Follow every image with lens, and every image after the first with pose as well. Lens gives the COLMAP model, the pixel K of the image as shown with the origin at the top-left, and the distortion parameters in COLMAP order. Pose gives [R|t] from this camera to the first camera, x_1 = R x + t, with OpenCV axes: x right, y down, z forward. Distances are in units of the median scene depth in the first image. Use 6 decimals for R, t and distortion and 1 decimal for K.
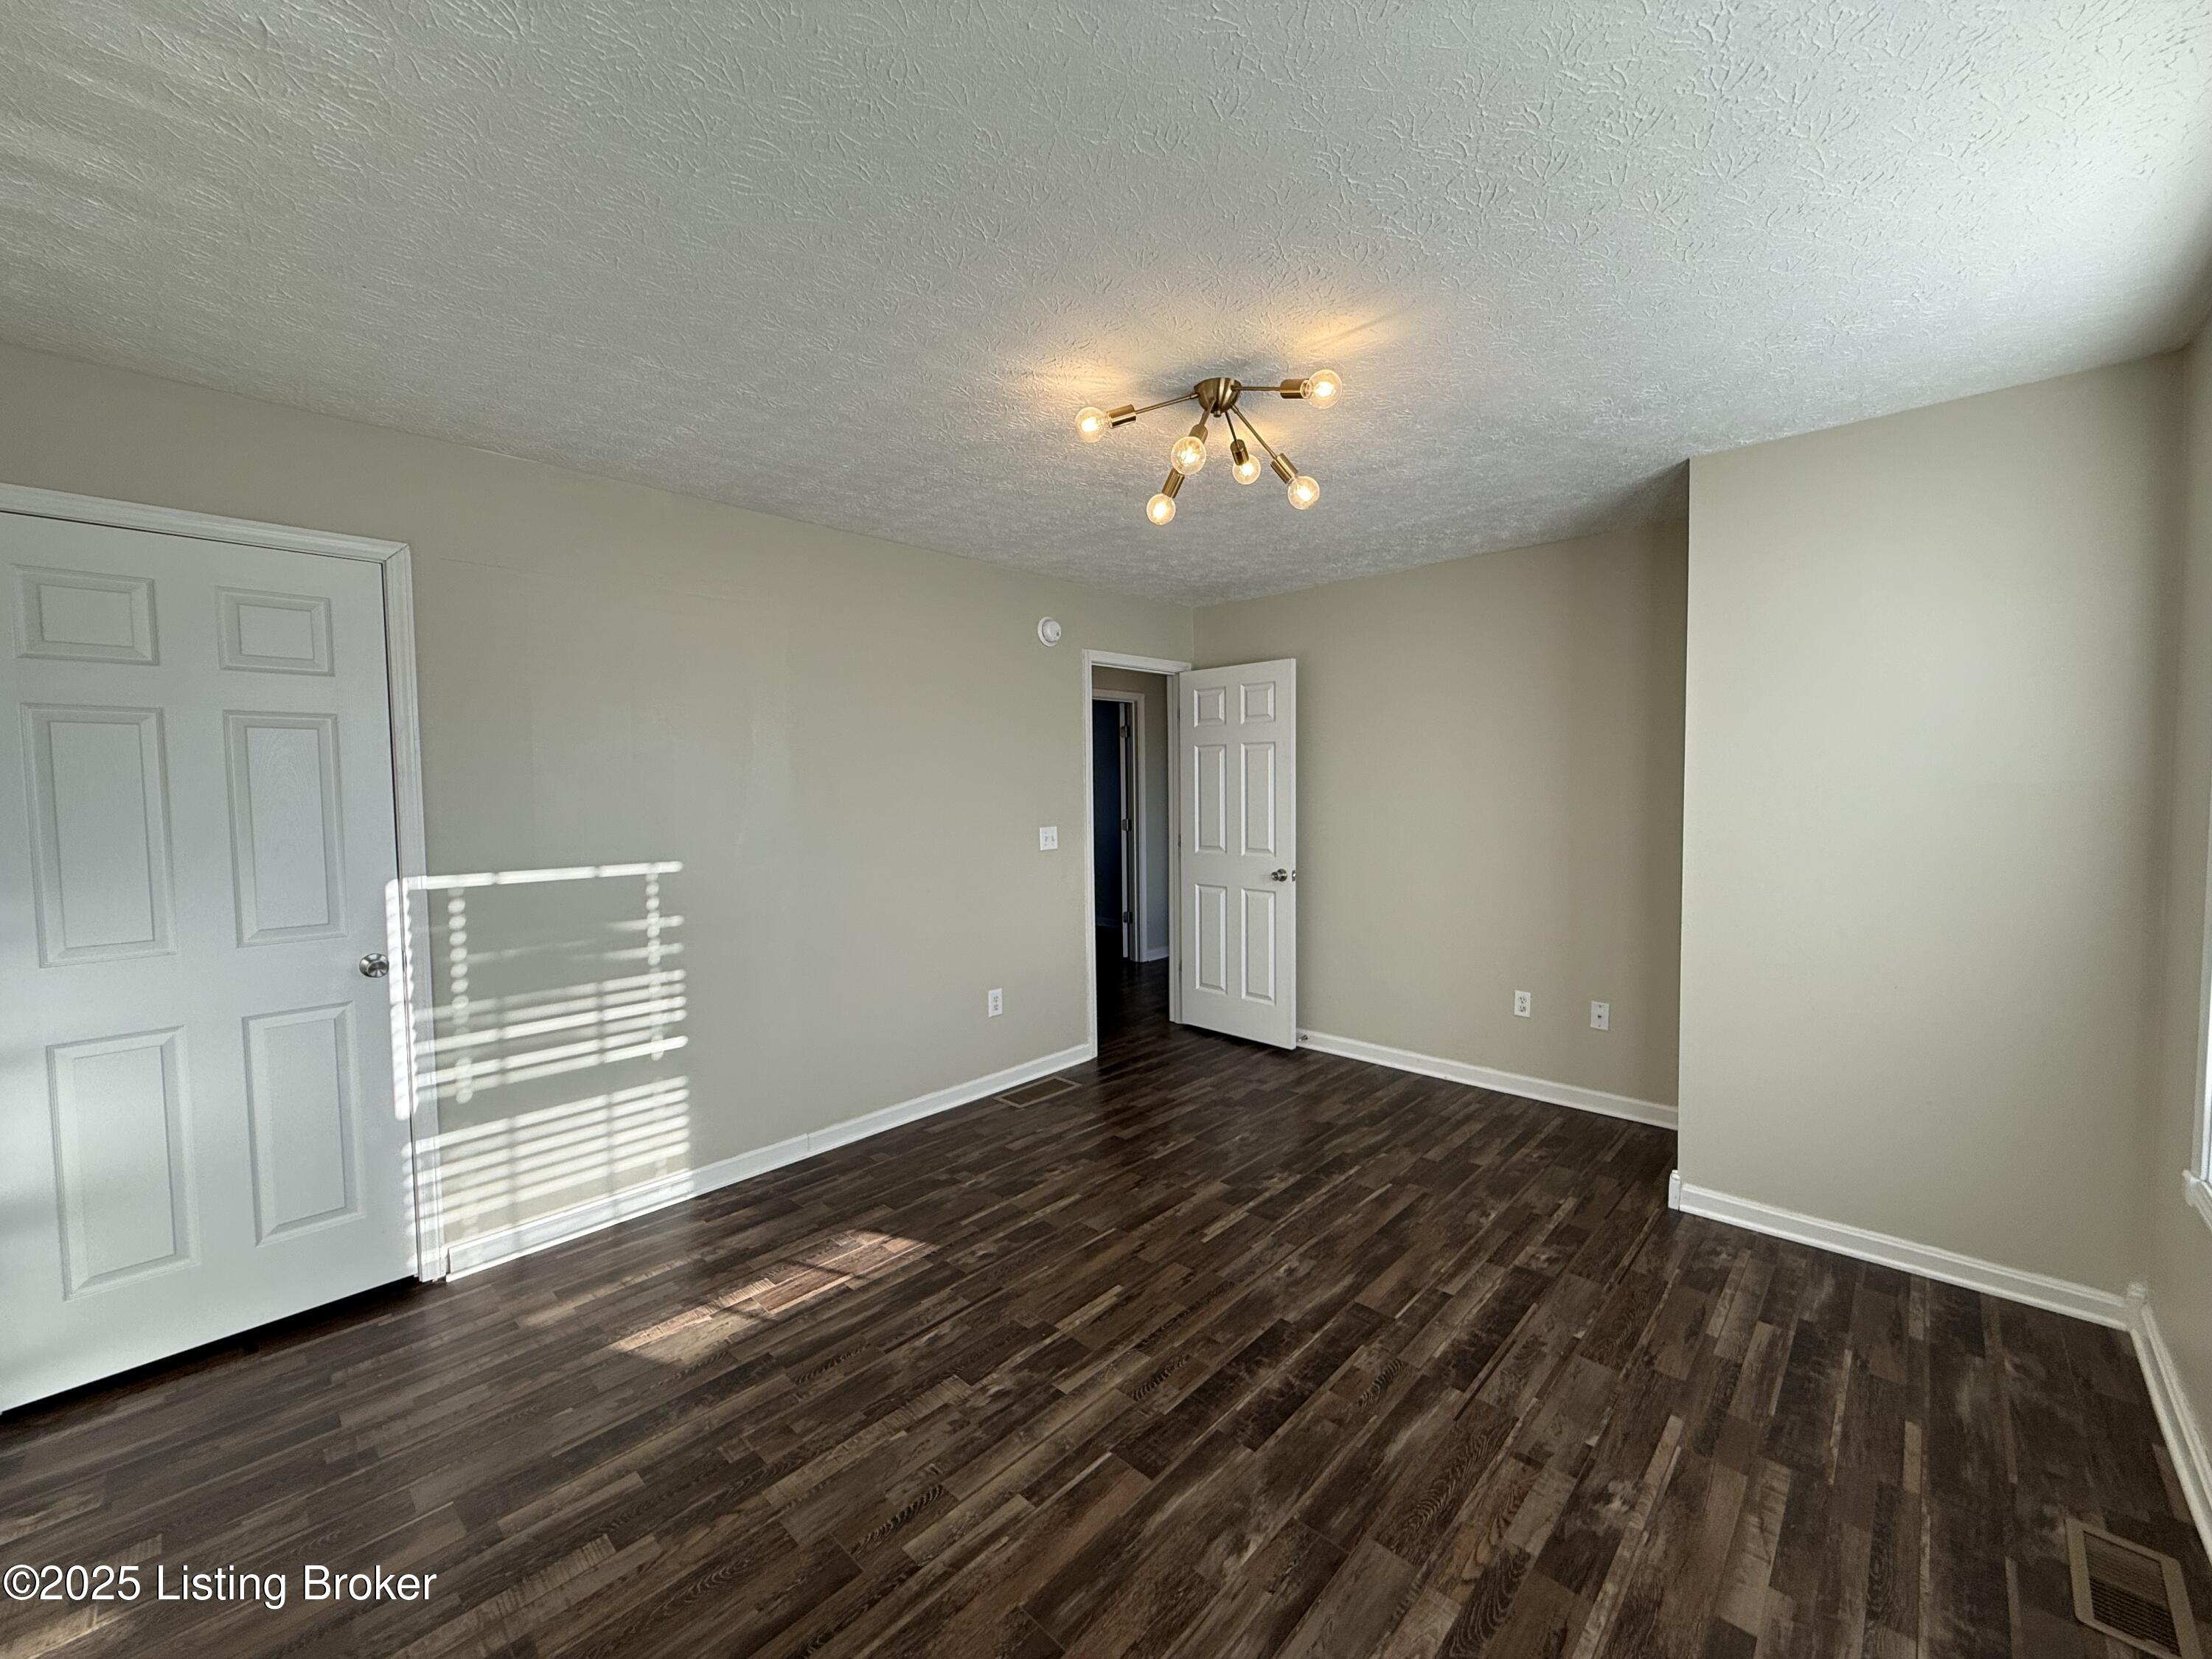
lens RADIAL K [[879.3, 0, 1106.8], [0, 879.3, 828.7], [0, 0, 1]] dist [-0.000058, -0.000093]
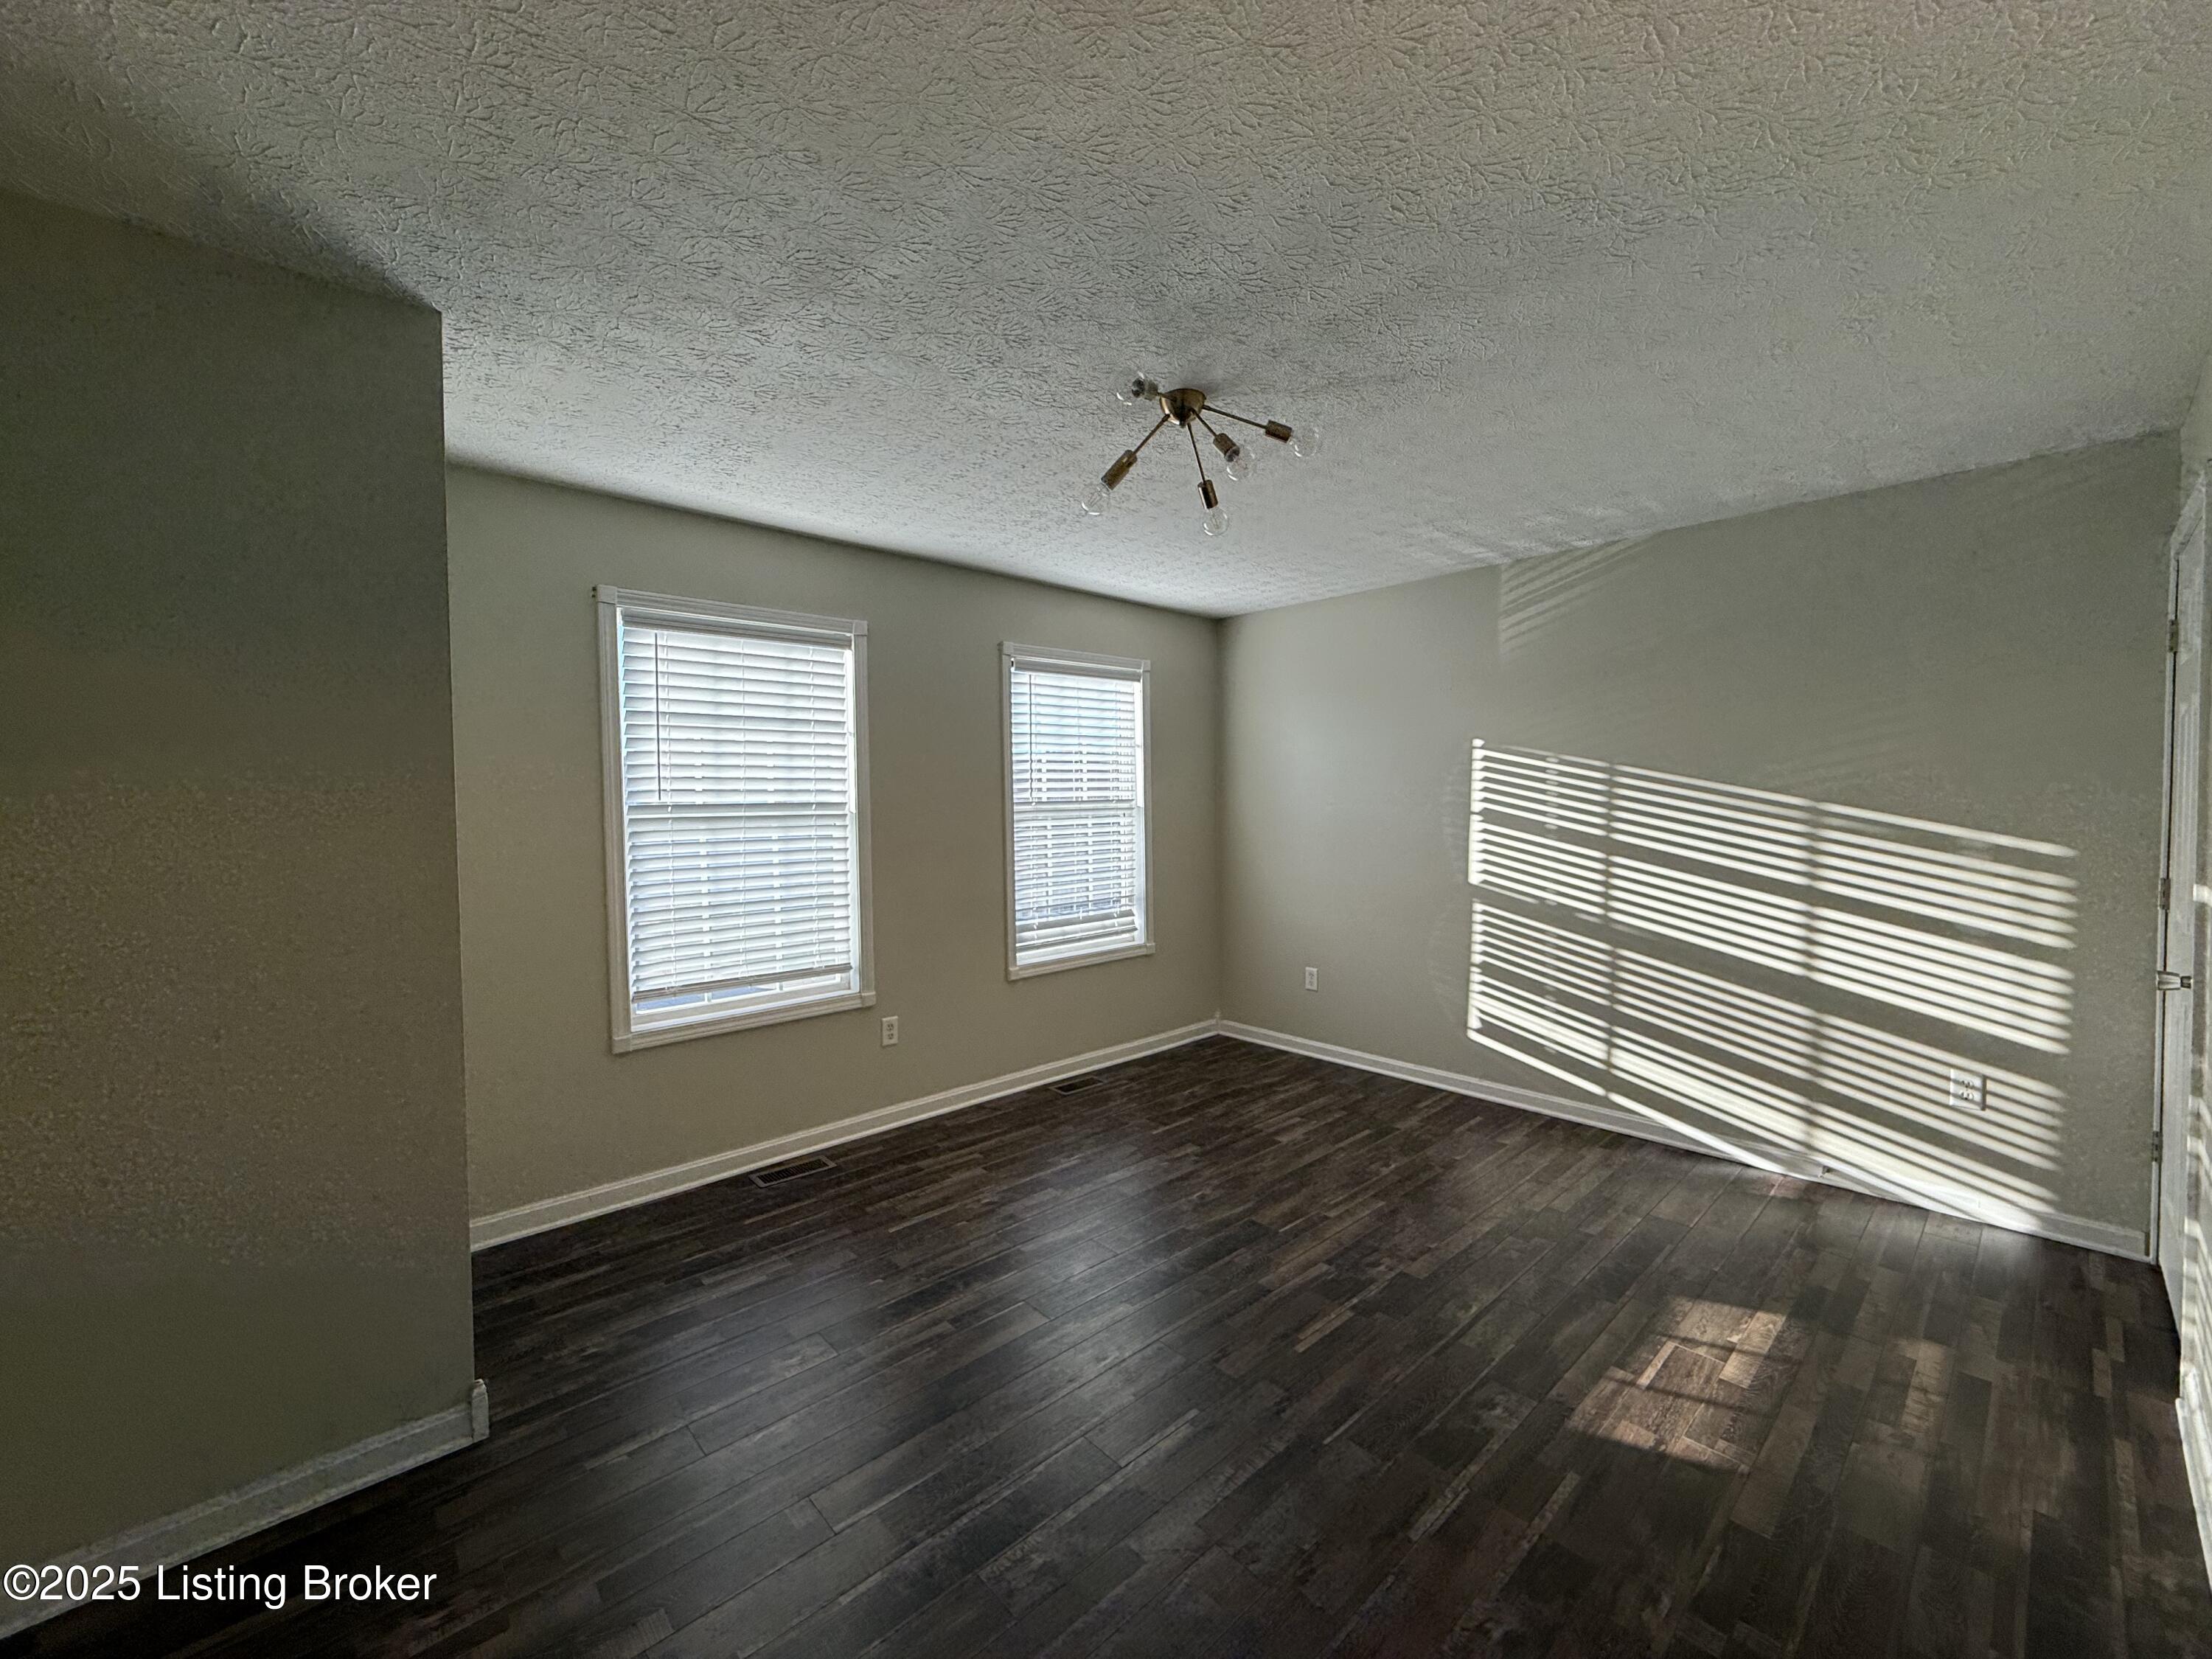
lens RADIAL K [[879.3, 0, 1103.2], [0, 879.3, 827.9], [0, 0, 1]] dist [-0.000058, -0.000093]
pose [[-0.996845, 0.019861, 0.076851, 0.138818], [0.026218, 0.996236, 0.082624, -0.088867], [-0.074921, 0.084378, -0.993613, 1.936159]]
